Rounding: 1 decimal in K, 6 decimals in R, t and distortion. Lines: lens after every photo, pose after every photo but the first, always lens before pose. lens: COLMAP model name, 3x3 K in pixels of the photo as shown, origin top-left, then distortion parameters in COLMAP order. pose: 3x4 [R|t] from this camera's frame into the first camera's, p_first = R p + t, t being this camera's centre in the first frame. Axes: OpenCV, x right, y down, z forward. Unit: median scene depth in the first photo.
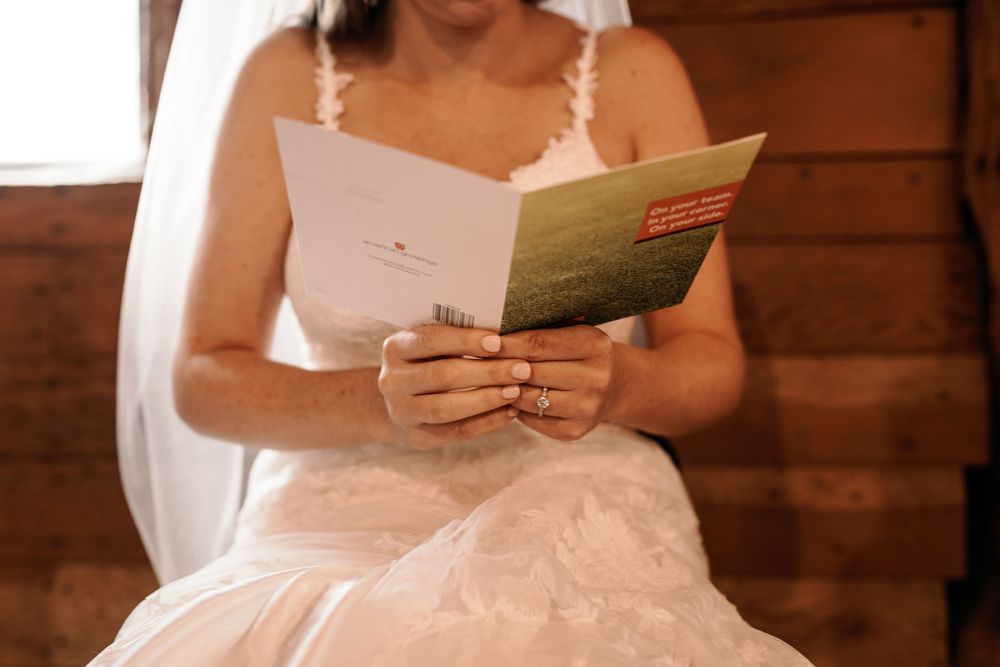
lens RADIAL K [[1003.5, 0, 486.4], [0, 1003.5, 330.1], [0, 0, 1]] dist [-0.013654, -0.011305]
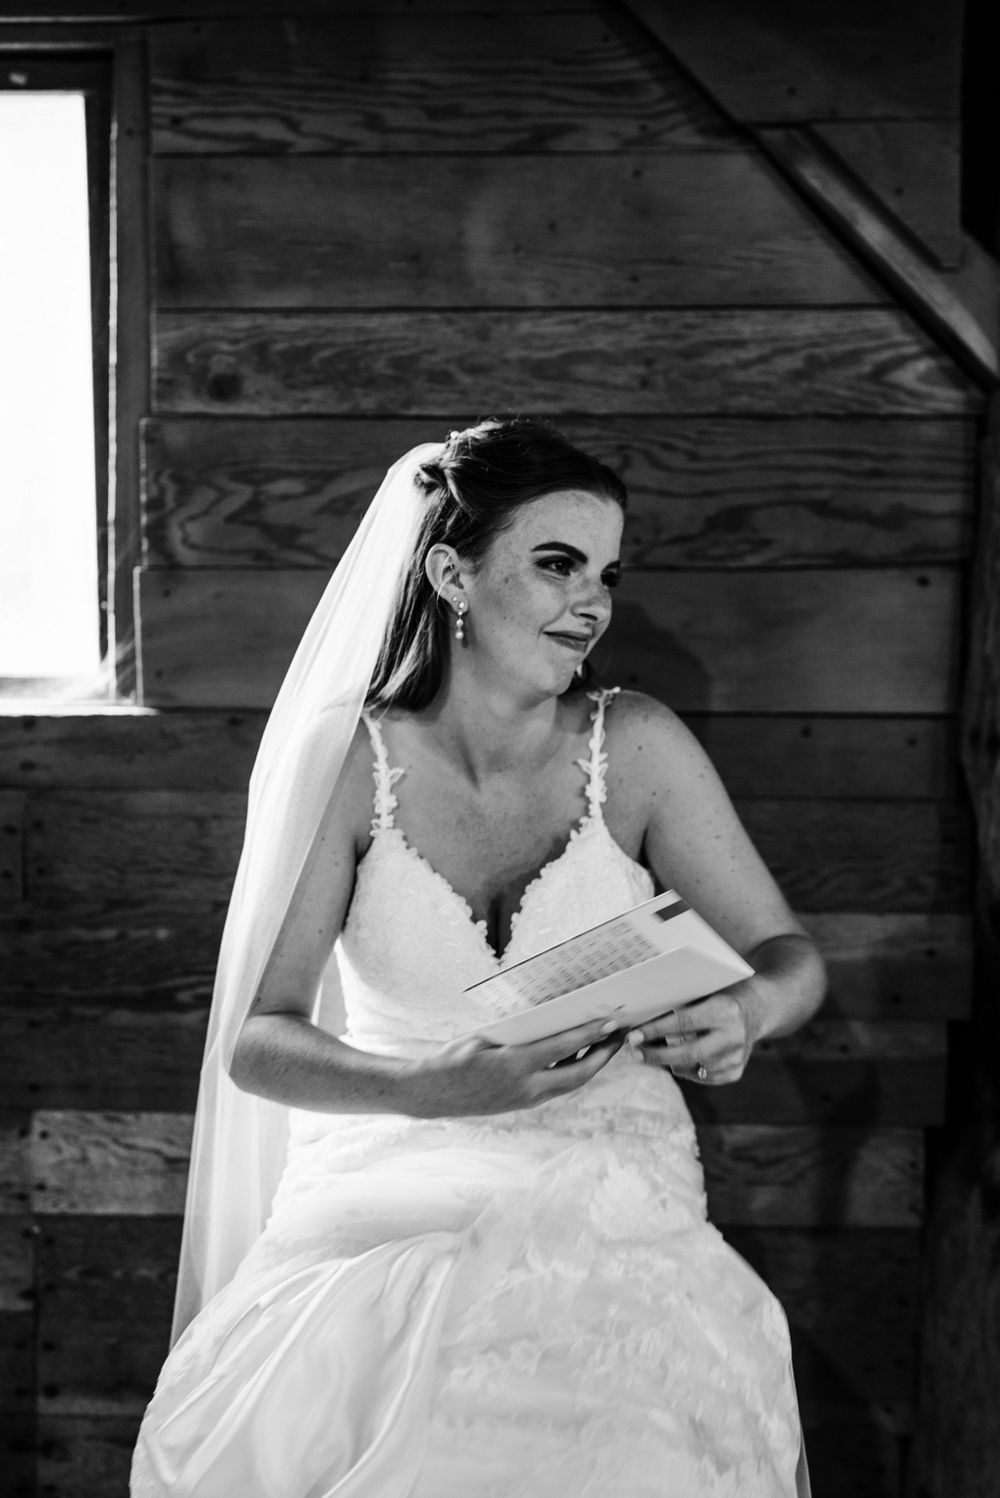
lens RADIAL K [[1432.9, 0, 500.0], [0, 1432.9, 749.0], [0, 0, 1]] dist [-0.004171, 0.010838]
pose [[0.997254, 0.000882, 0.074050, -0.148439], [-0.008860, 0.994167, 0.107490, -0.460955], [-0.073524, -0.107851, 0.991445, -0.631180]]
